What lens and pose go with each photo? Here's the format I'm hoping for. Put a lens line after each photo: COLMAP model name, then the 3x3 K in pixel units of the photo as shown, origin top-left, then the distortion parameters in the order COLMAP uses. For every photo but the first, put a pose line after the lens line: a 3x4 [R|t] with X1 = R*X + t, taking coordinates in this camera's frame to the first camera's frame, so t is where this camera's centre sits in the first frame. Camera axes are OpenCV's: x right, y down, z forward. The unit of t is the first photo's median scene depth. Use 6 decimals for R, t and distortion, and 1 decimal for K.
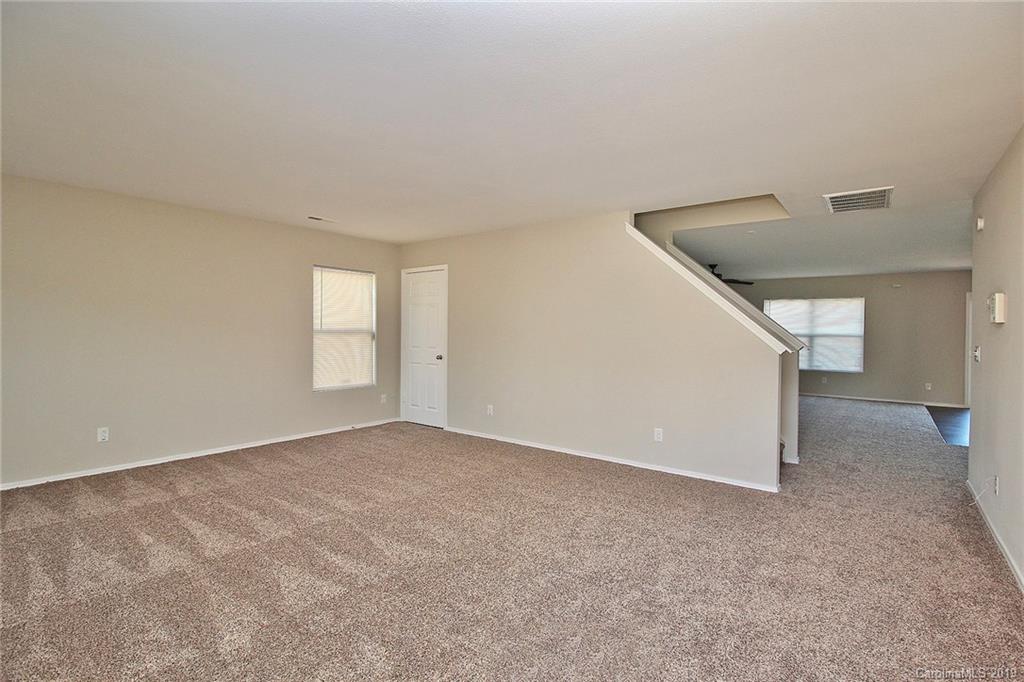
lens RADIAL K [[485.8, 0, 514.0], [0, 485.8, 333.3], [0, 0, 1]] dist [0.000752, -0.000518]
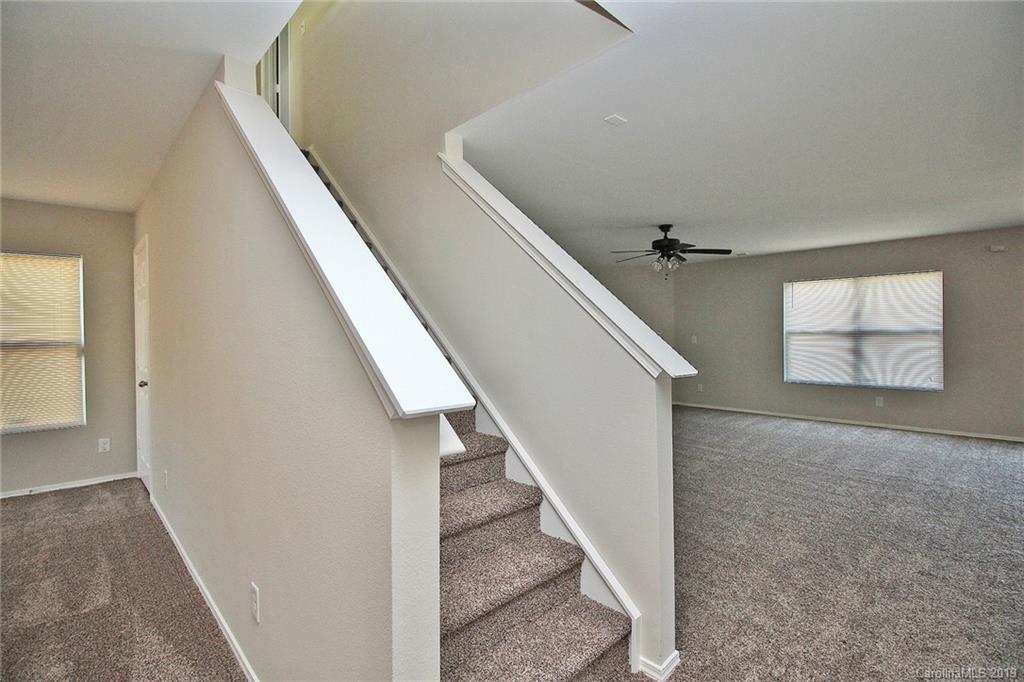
lens RADIAL K [[477.1, 0, 511.1], [0, 477.1, 335.3], [0, 0, 1]] dist [-0.000427, -0.008246]
pose [[0.987045, -0.019084, -0.159307, 0.273542], [0.019741, 0.999802, 0.002541, -0.003595], [0.159227, -0.005653, 0.987226, 0.315760]]
